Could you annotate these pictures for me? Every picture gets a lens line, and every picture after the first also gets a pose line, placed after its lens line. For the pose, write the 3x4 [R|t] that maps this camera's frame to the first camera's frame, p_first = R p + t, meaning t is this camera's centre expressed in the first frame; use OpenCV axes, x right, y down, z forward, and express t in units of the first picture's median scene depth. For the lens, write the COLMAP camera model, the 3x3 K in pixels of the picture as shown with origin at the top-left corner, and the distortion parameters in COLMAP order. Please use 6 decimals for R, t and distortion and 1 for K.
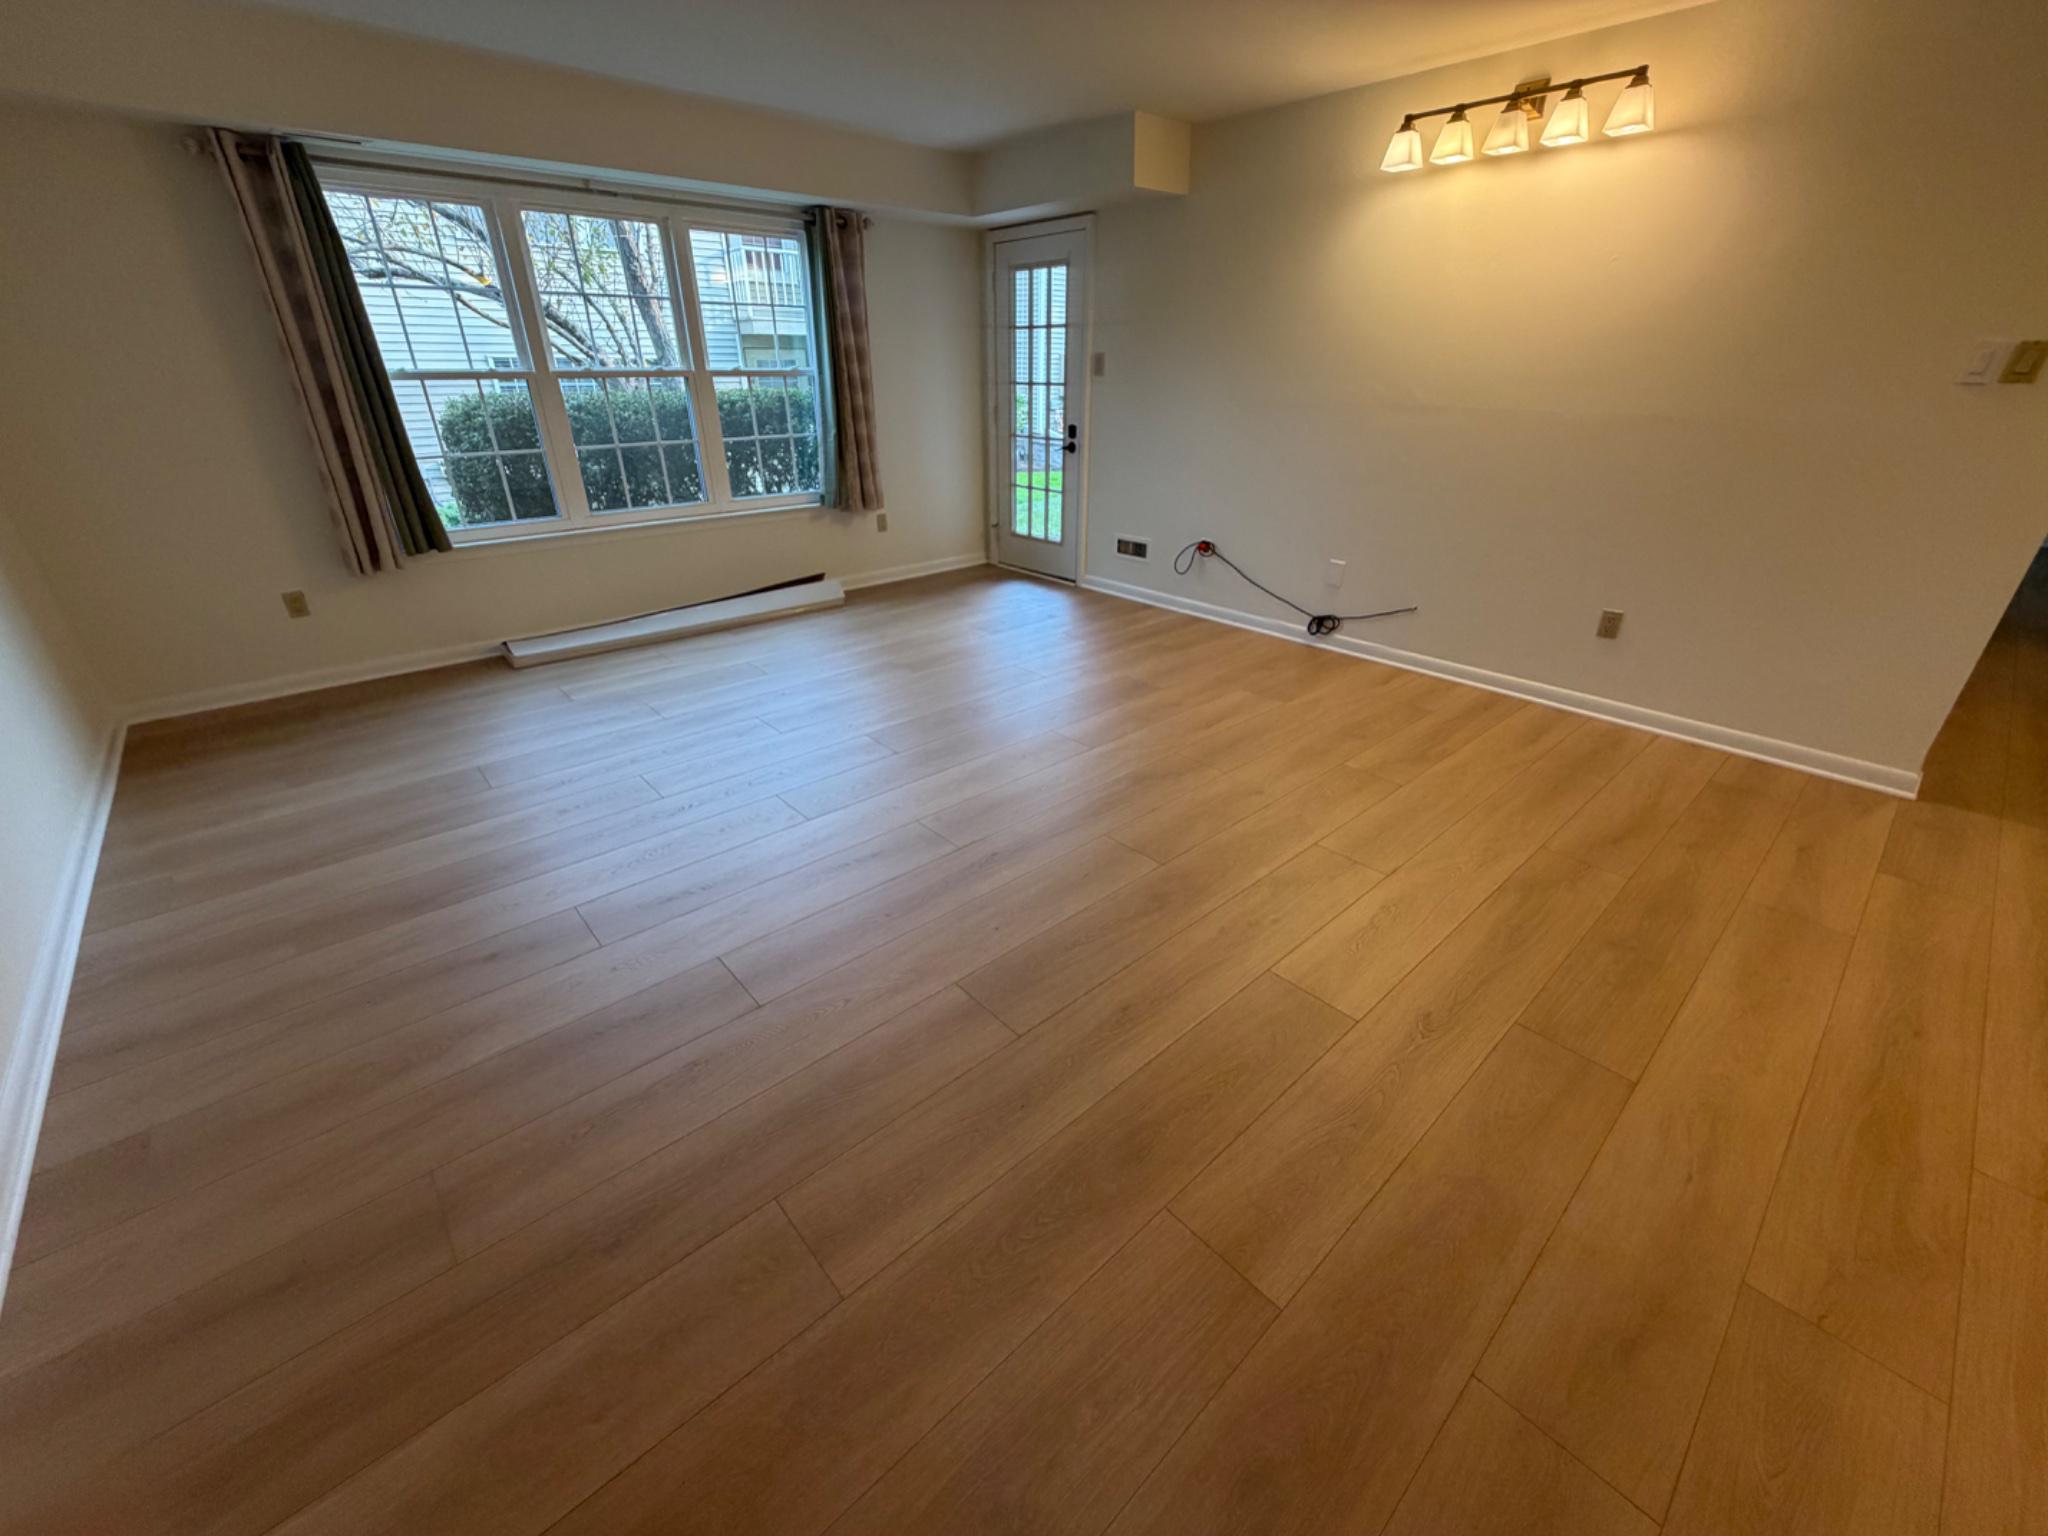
lens RADIAL K [[816.9, 0, 1016.5], [0, 816.9, 769.4], [0, 0, 1]] dist [0.000194, 0.000101]
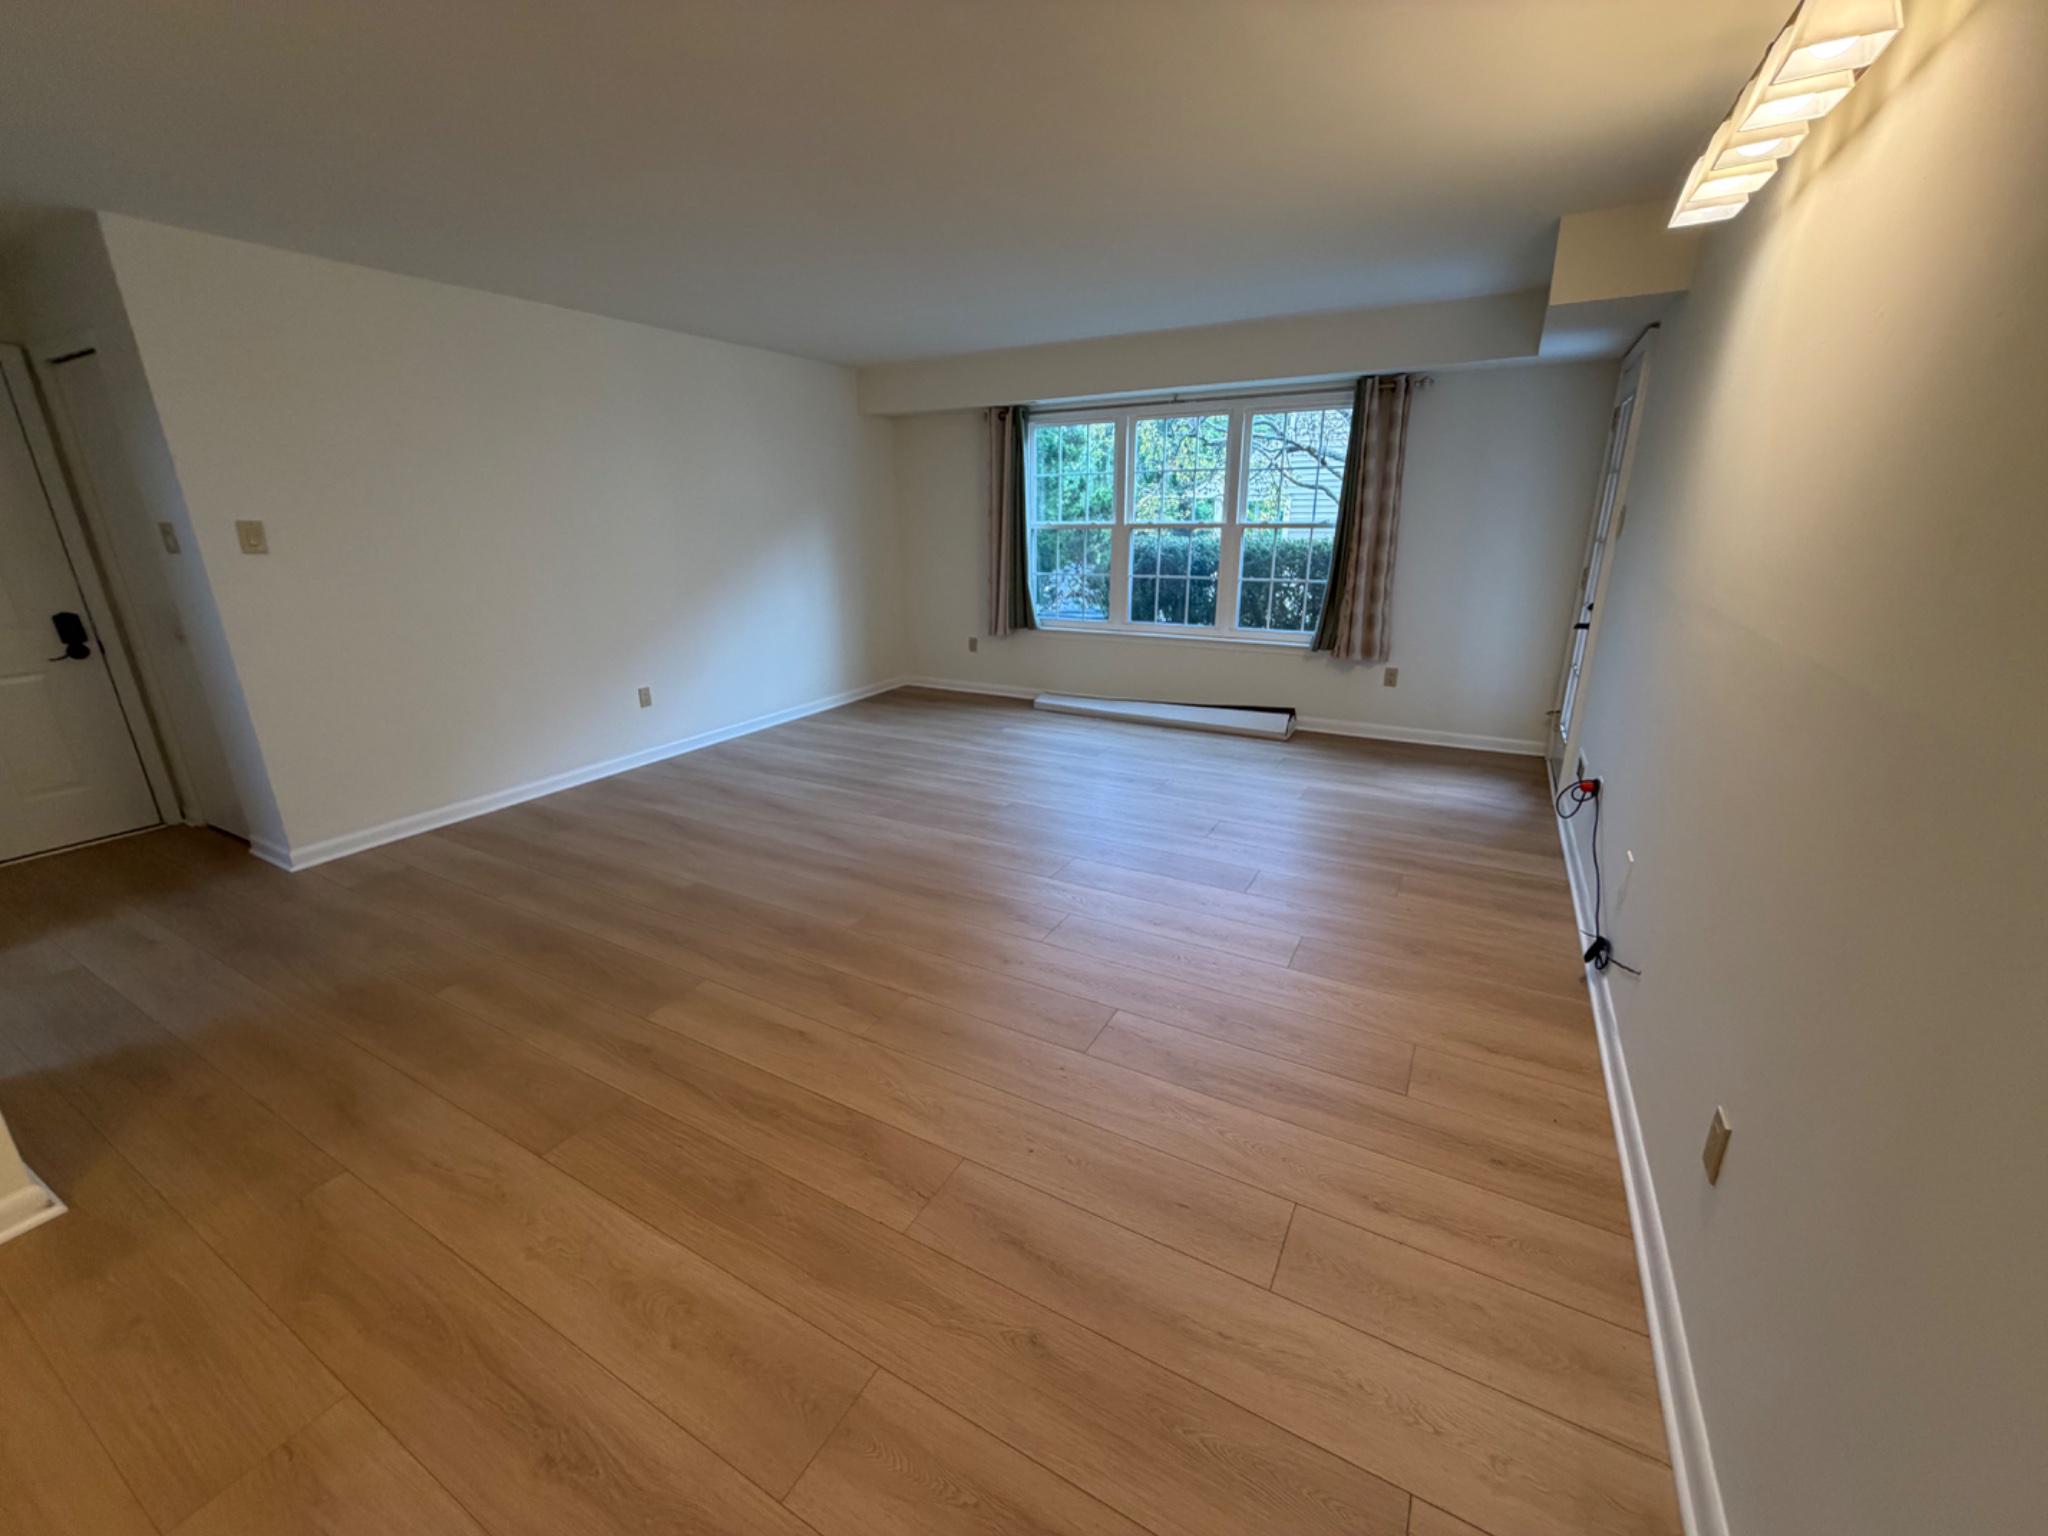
lens RADIAL K [[816.9, 0, 1016.5], [0, 816.9, 769.4], [0, 0, 1]] dist [0.000194, 0.000101]
pose [[0.322840, 0.282922, -0.903178, 1.008987], [-0.408446, 0.902487, 0.136707, -0.282903], [0.853784, 0.324764, 0.406917, 0.513186]]
